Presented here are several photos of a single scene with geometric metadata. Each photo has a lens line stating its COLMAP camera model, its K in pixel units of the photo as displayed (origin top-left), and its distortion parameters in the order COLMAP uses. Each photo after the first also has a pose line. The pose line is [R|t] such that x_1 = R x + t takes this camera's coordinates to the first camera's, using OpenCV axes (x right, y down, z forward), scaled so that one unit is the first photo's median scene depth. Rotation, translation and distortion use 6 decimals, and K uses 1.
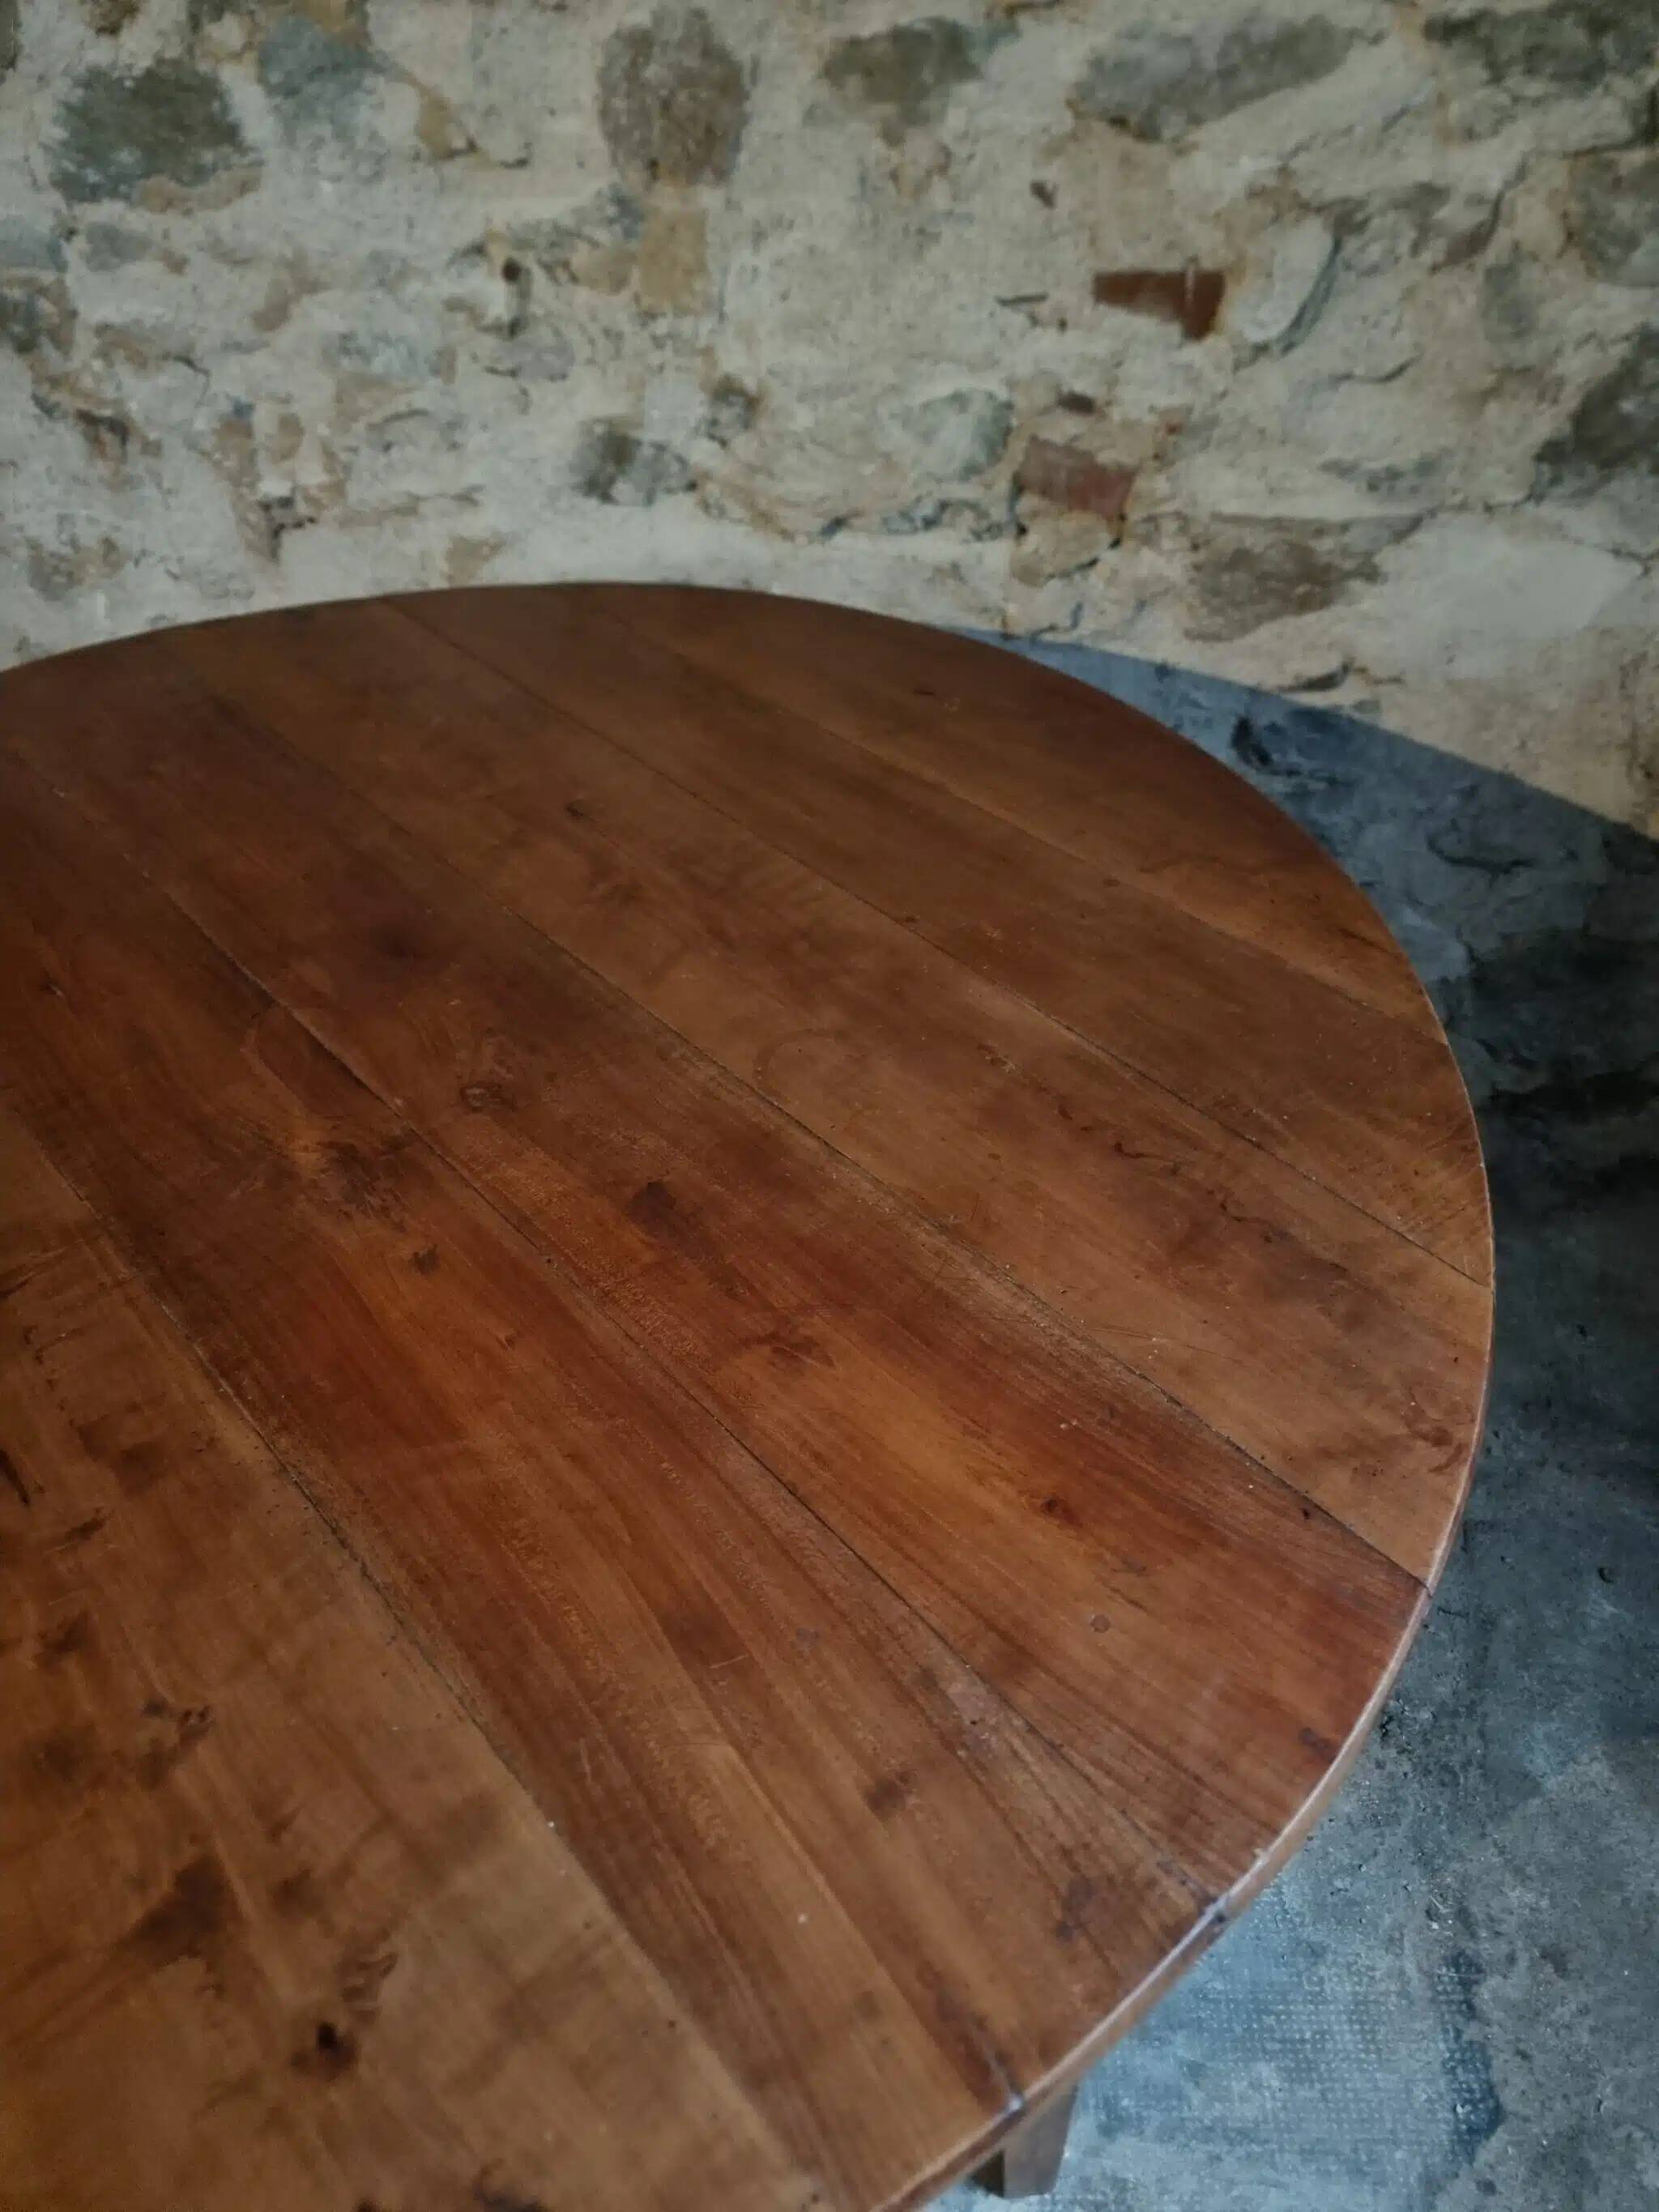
lens RADIAL K [[1558.0, 0, 838.4], [0, 1558.0, 1108.4], [0, 0, 1]] dist [0.059565, -0.061154]
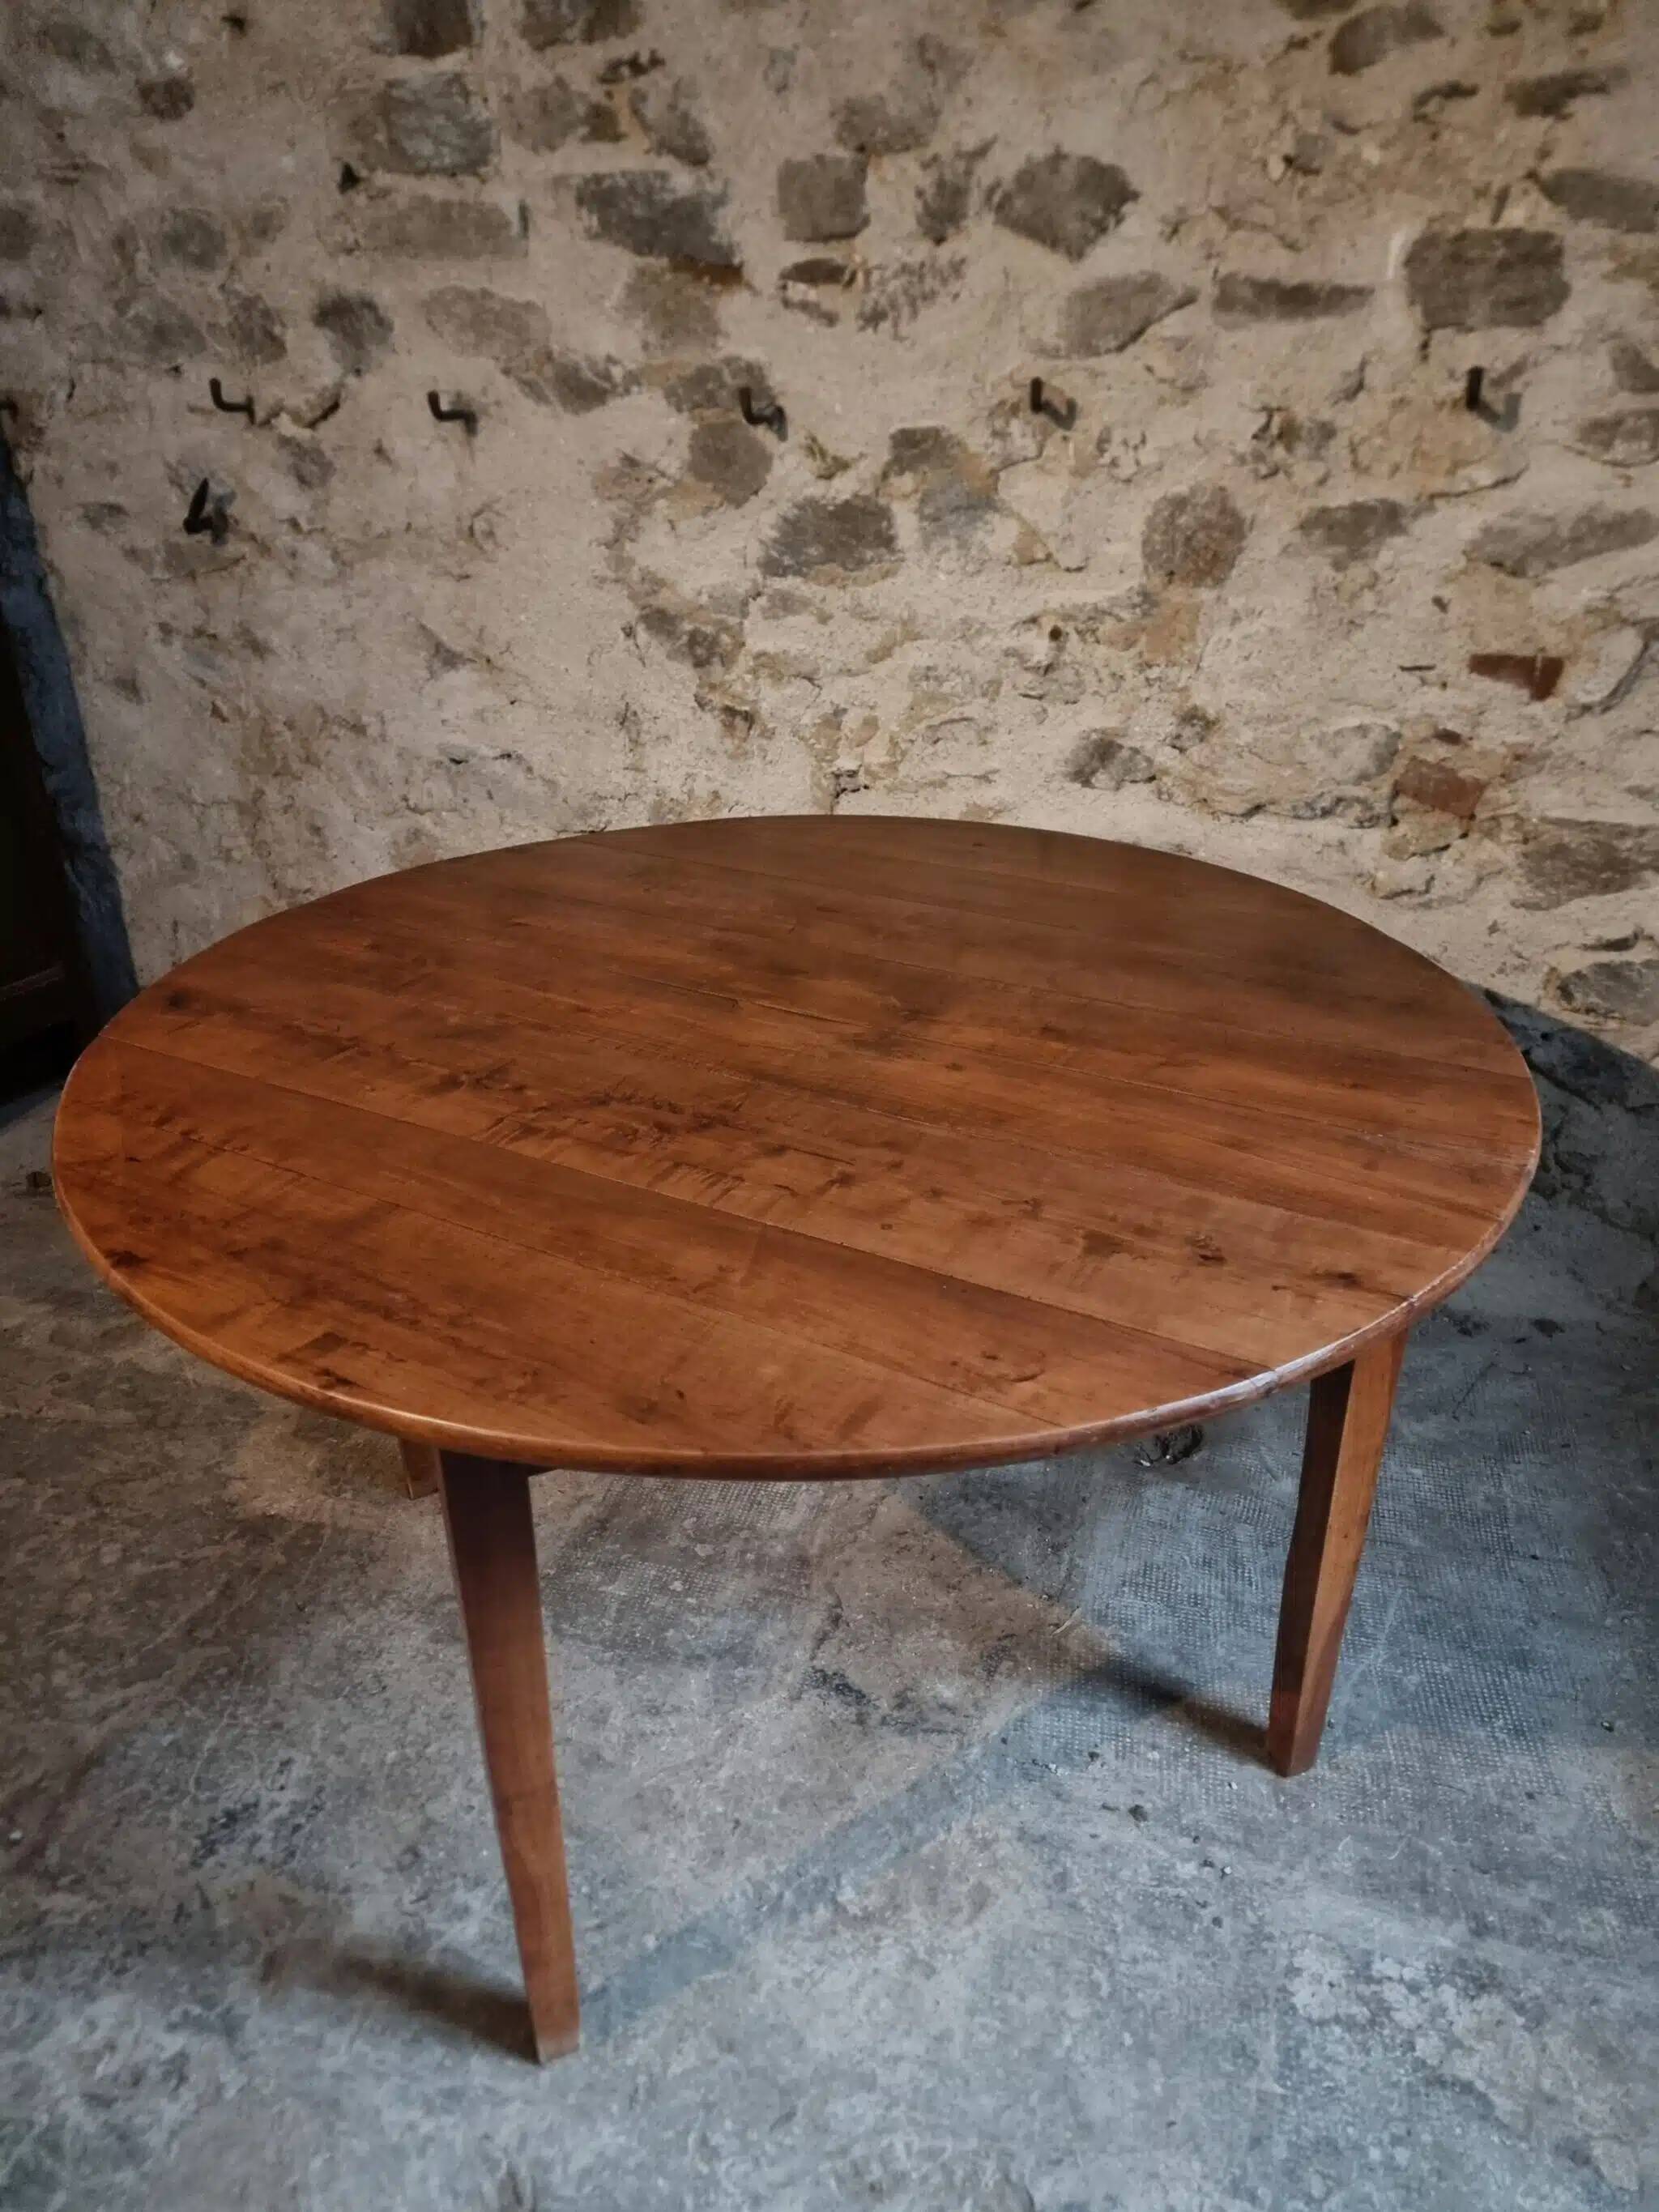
lens RADIAL K [[1581.8, 0, 818.7], [0, 1581.8, 1094.9], [0, 0, 1]] dist [0.068654, -0.064433]
pose [[0.988325, 0.105683, -0.109747, -0.228963], [-0.131236, 0.956419, -0.260843, 0.333909], [0.077397, 0.272201, 0.959123, -0.375382]]
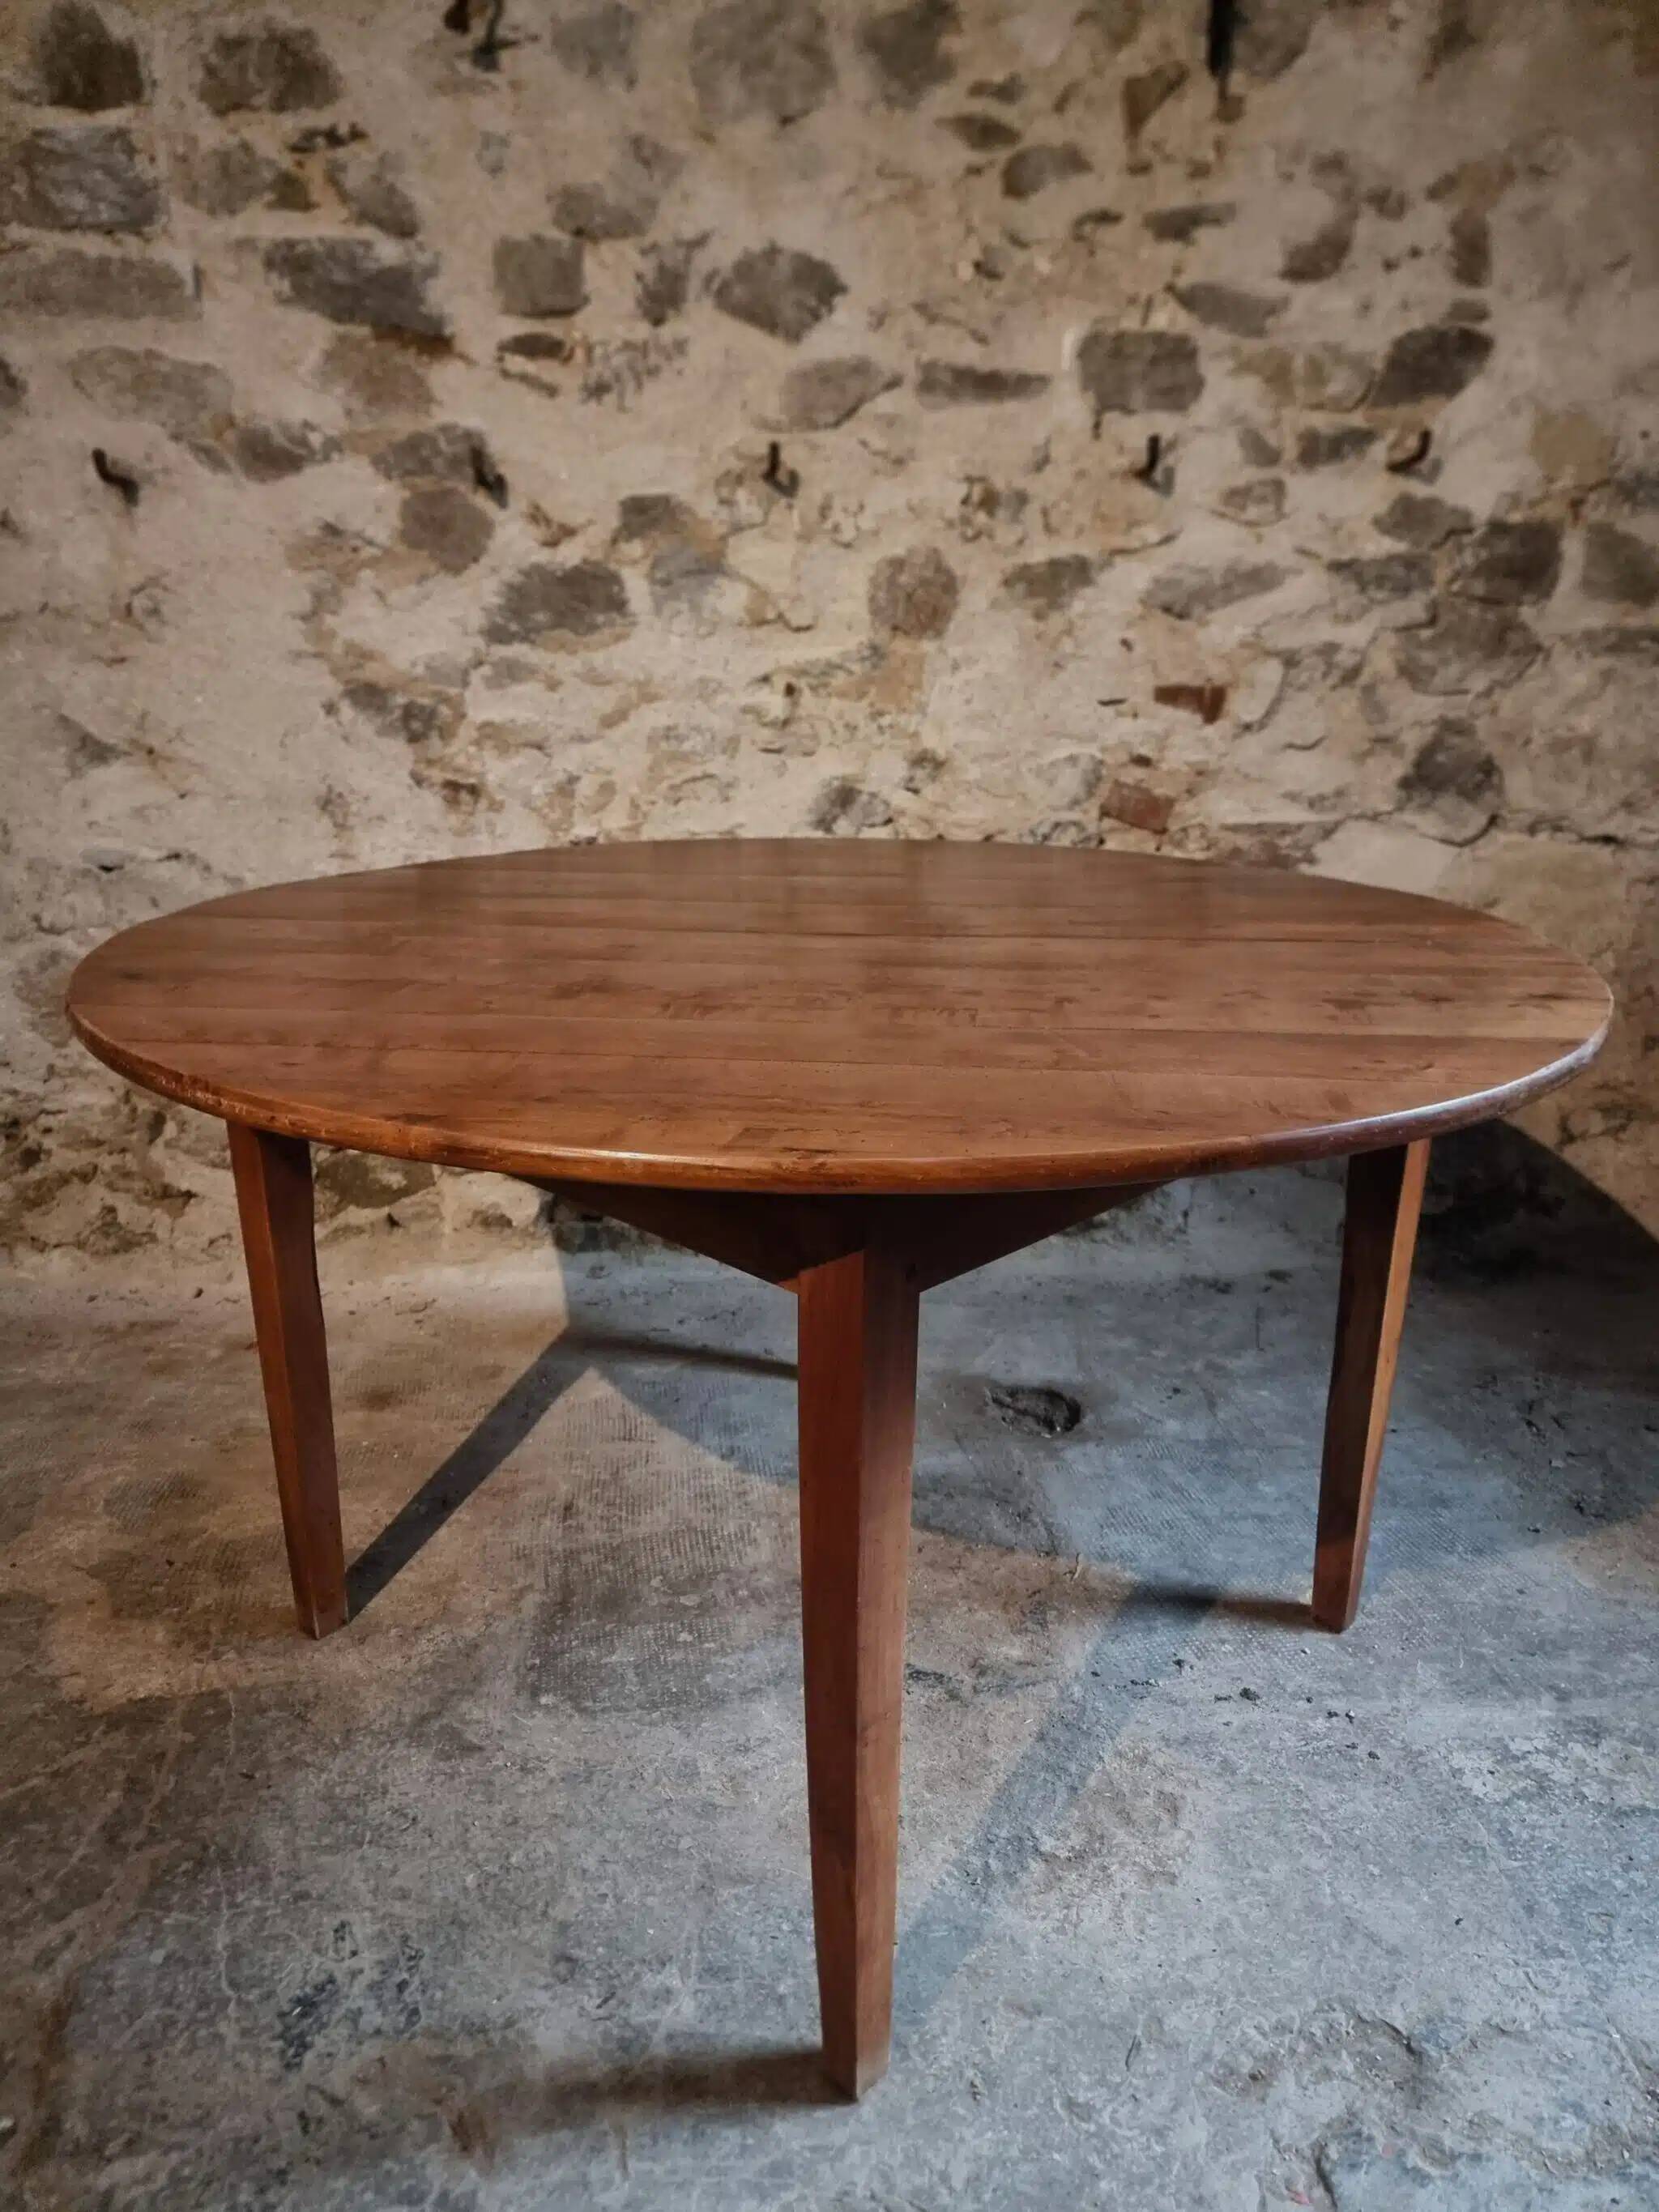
lens RADIAL K [[1571.4, 0, 809.3], [0, 1571.4, 1116.9], [0, 0, 1]] dist [0.061249, -0.061043]
pose [[0.958588, -0.022950, 0.283872, -0.686144], [0.142203, 0.902175, -0.407256, 0.538732], [-0.246756, 0.430758, 0.868078, -0.213668]]
